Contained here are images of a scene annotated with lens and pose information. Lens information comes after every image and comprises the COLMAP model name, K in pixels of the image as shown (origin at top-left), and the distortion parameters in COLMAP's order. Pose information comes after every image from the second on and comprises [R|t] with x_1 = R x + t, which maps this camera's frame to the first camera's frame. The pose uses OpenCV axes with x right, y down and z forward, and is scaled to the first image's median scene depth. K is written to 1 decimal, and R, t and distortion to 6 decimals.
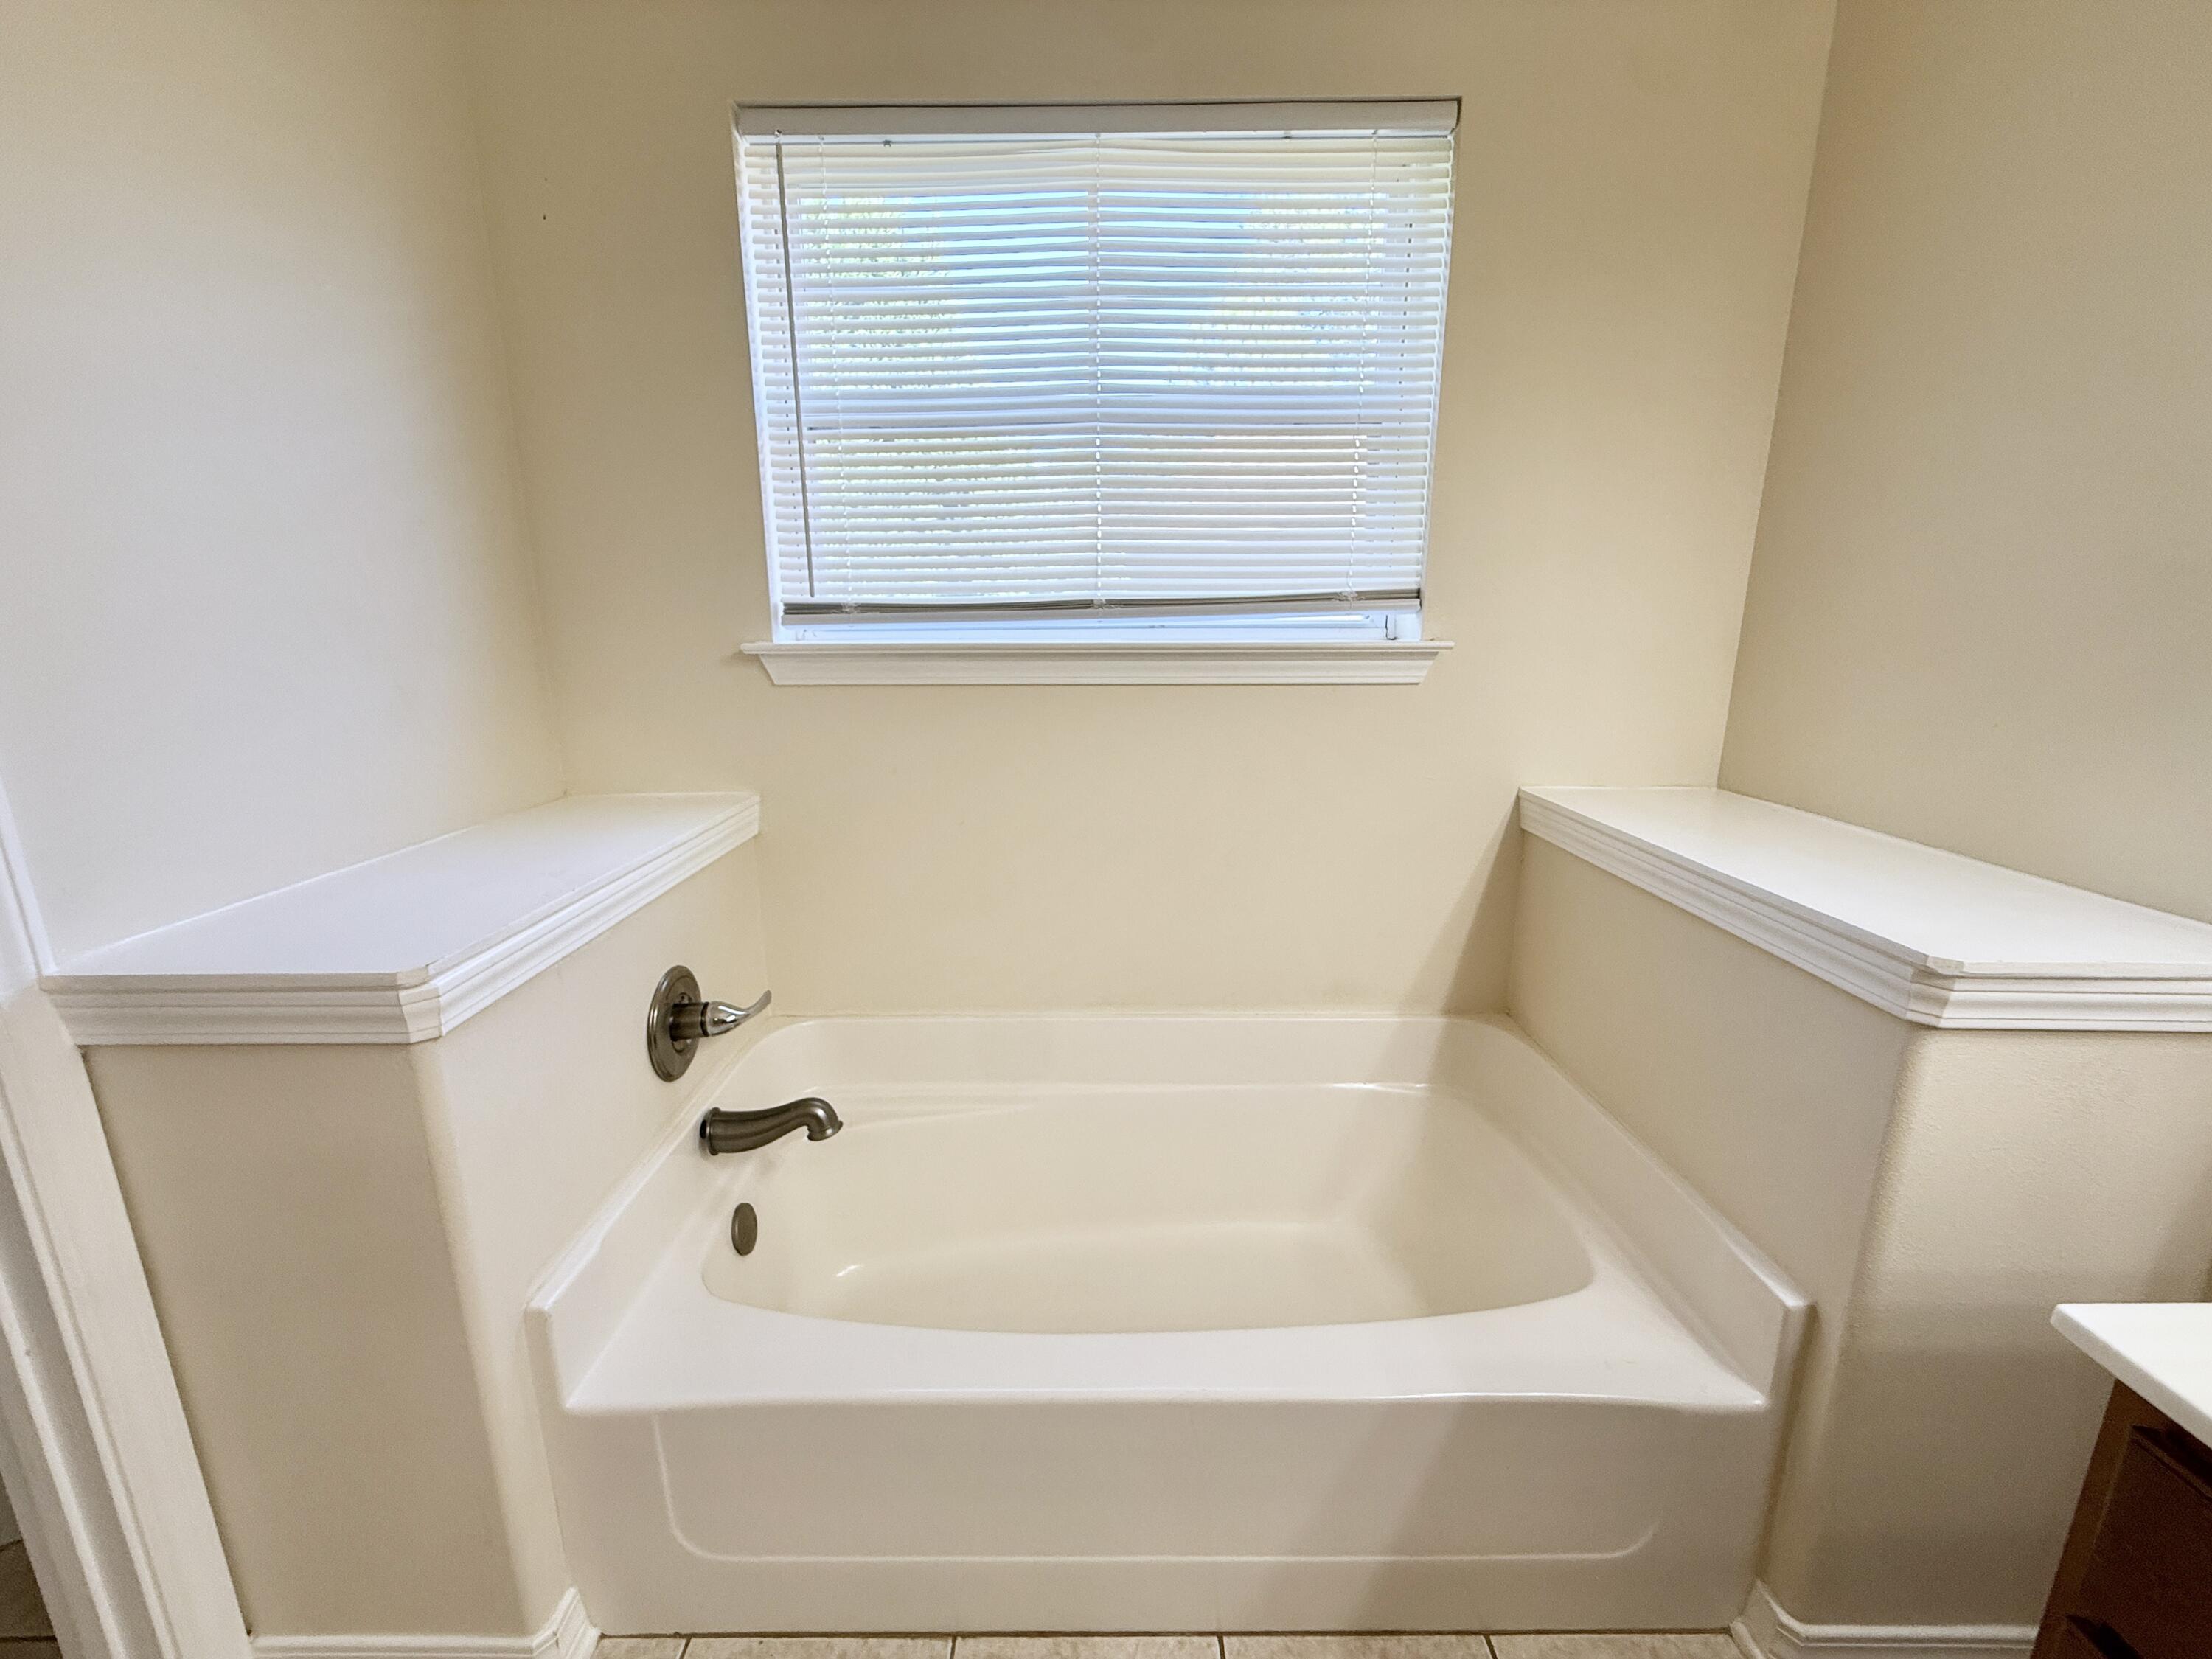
lens RADIAL K [[884.9, 0, 1094.9], [0, 884.9, 825.2], [0, 0, 1]] dist [0.000352, 0.000001]
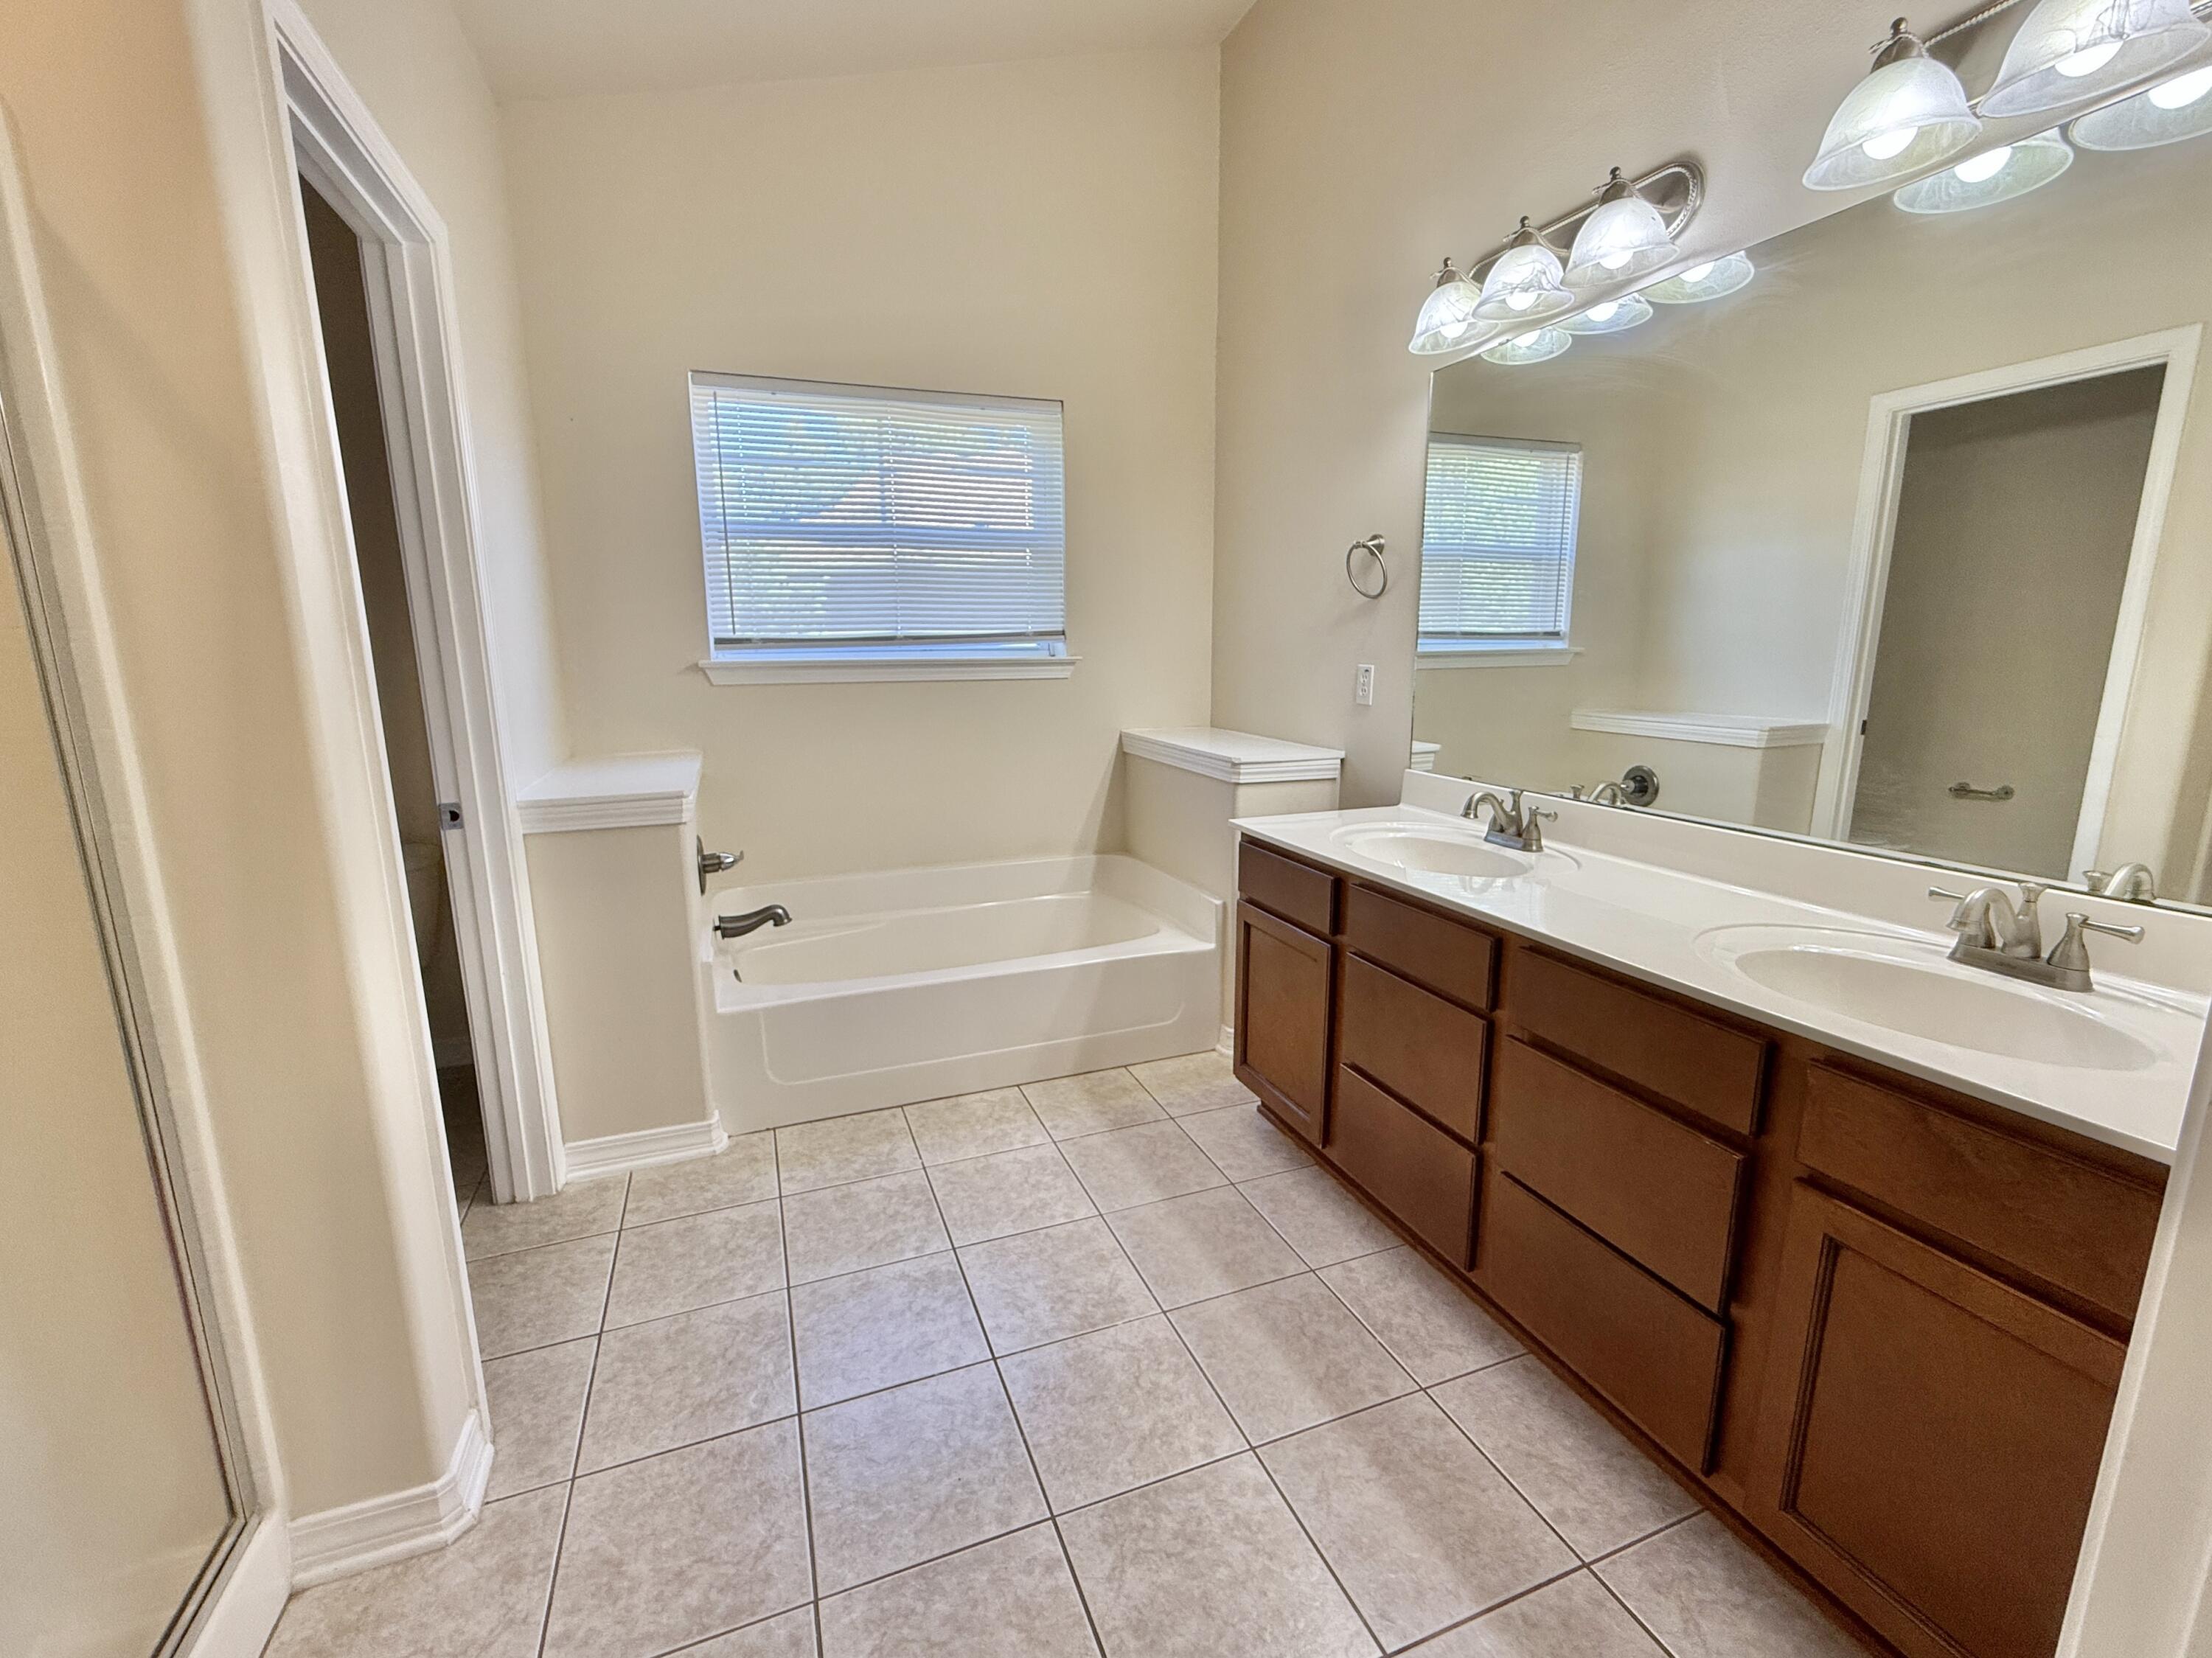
lens RADIAL K [[889.0, 0, 1103.9], [0, 889.0, 795.6], [0, 0, 1]] dist [-0.001126, -0.000114]
pose [[0.928760, -0.064744, 0.364984, -0.300890], [0.085263, 0.995540, -0.040369, 0.188949], [-0.360742, 0.068612, 0.930138, -0.860079]]
